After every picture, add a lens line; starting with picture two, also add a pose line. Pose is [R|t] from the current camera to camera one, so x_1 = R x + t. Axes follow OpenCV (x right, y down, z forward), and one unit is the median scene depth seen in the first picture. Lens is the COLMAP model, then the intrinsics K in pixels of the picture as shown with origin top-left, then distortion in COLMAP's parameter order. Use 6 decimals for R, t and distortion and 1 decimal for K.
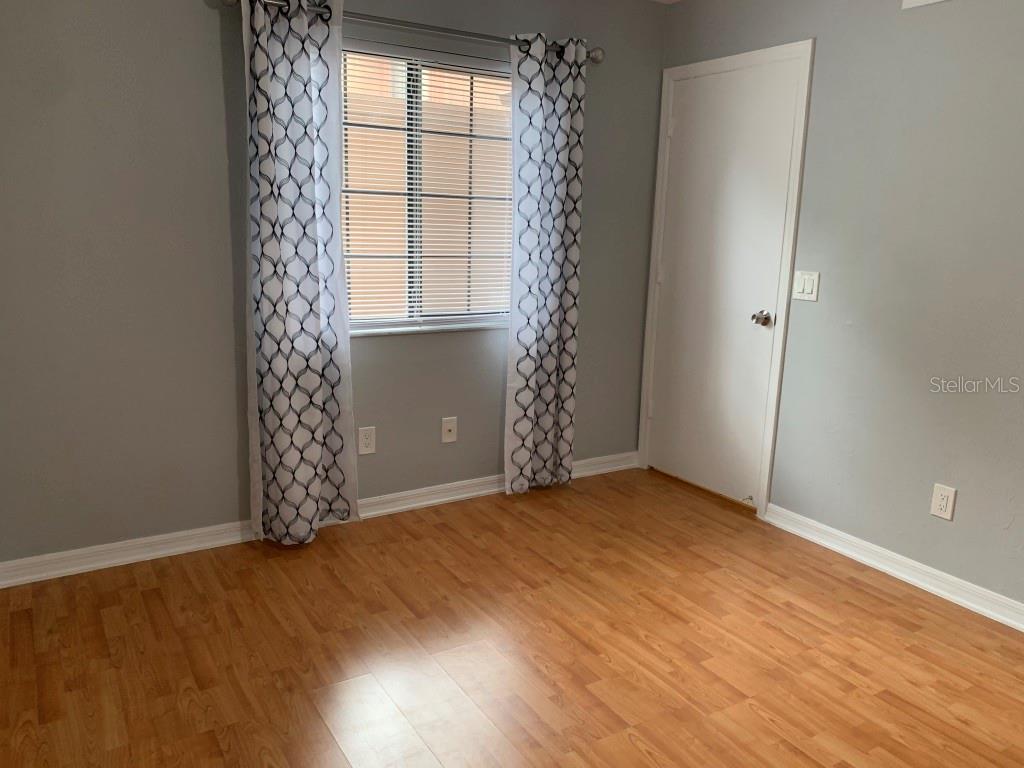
lens RADIAL K [[774.5, 0, 511.2], [0, 774.5, 385.0], [0, 0, 1]] dist [0.038829, -0.021403]
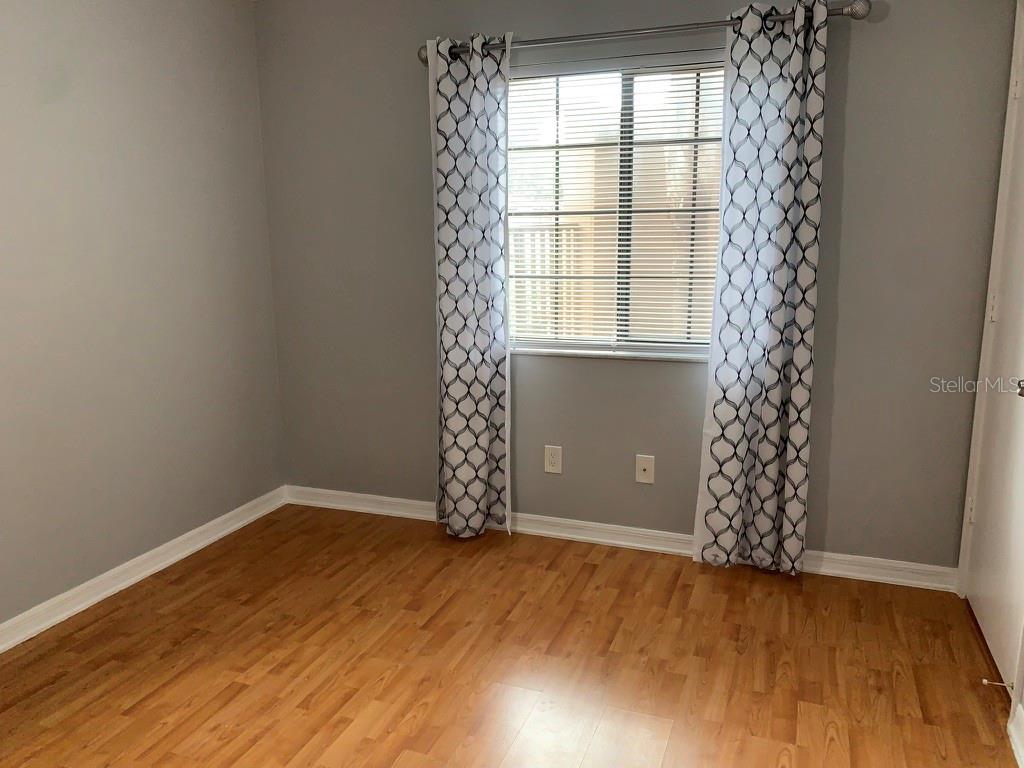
lens RADIAL K [[777.0, 0, 513.9], [0, 777.0, 376.4], [0, 0, 1]] dist [0.043566, -0.050323]
pose [[0.616133, 0.113916, -0.779361, 0.557880], [-0.144875, 0.988994, 0.030025, -0.057557], [0.774203, 0.094411, 0.625856, 0.332248]]
